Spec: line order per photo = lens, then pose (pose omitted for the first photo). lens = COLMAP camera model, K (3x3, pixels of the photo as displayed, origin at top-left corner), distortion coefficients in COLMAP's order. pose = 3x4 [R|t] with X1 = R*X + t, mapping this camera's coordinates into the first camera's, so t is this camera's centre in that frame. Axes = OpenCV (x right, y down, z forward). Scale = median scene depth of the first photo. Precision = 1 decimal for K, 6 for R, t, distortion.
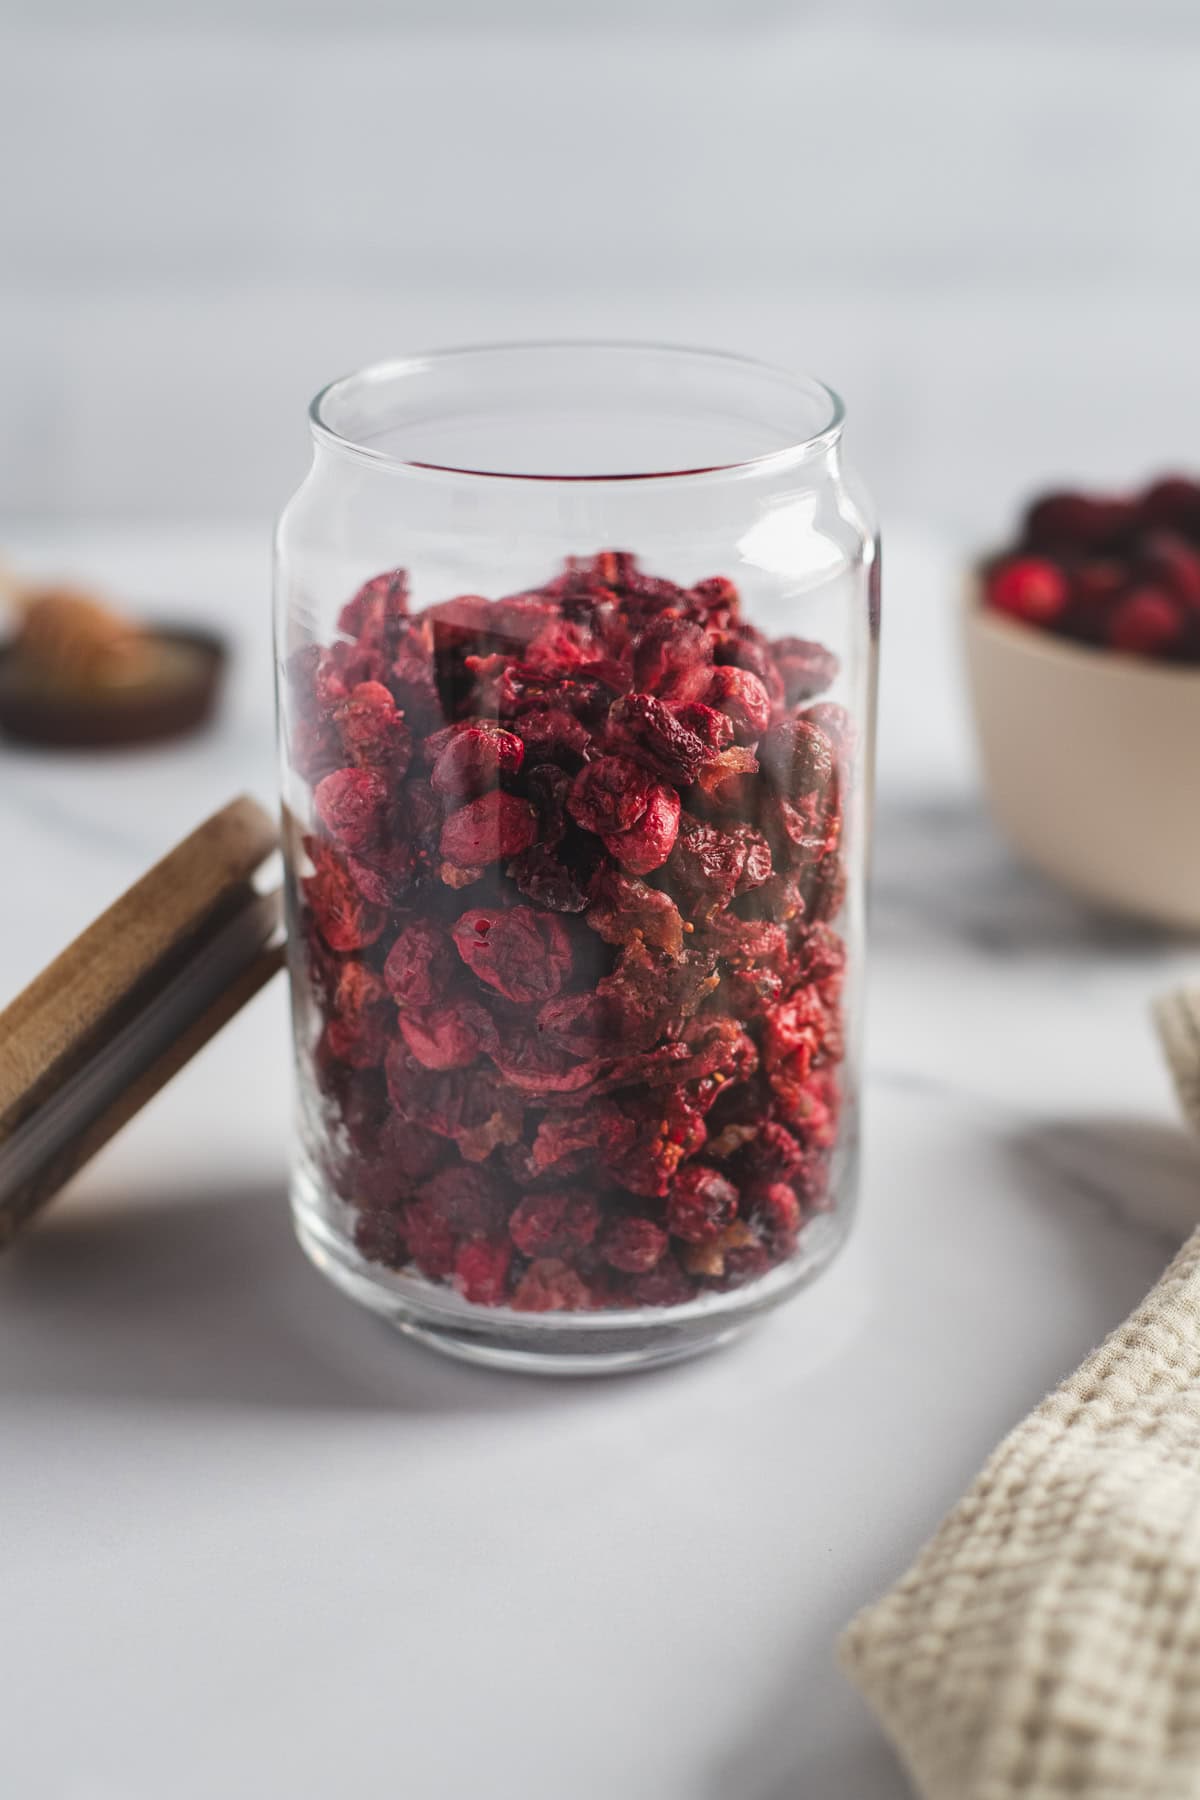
lens RADIAL K [[3819.0, 0, 600.0], [0, 3819.0, 900.0], [0, 0, 1]] dist [0.028703, -0.152444]
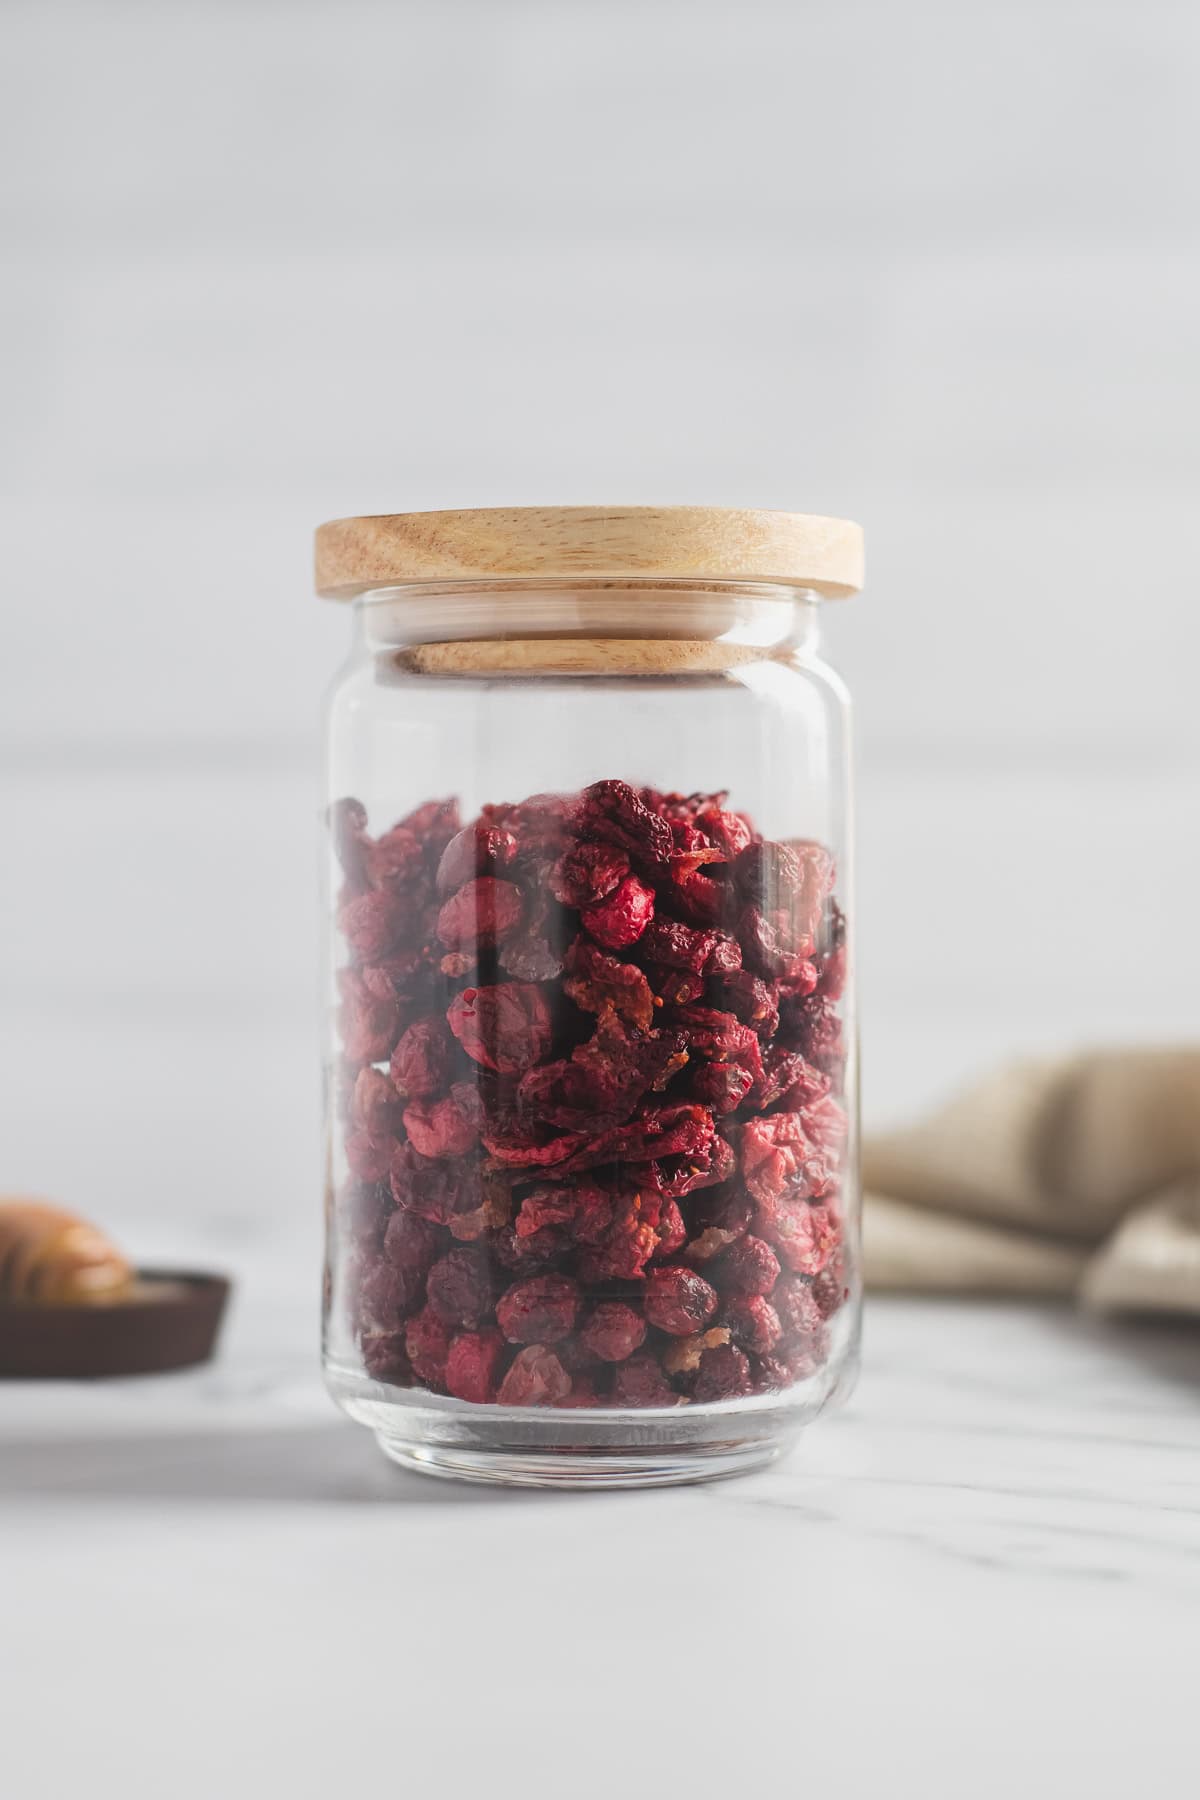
lens RADIAL K [[3819.0, 0, 600.0], [0, 3819.0, 900.0], [0, 0, 1]] dist [0.028703, -0.152444]
pose [[0.991227, -0.004315, -0.132101, 0.147737], [-0.044534, 0.930122, -0.364540, 0.370484], [0.124444, 0.367225, 0.921770, -0.015100]]
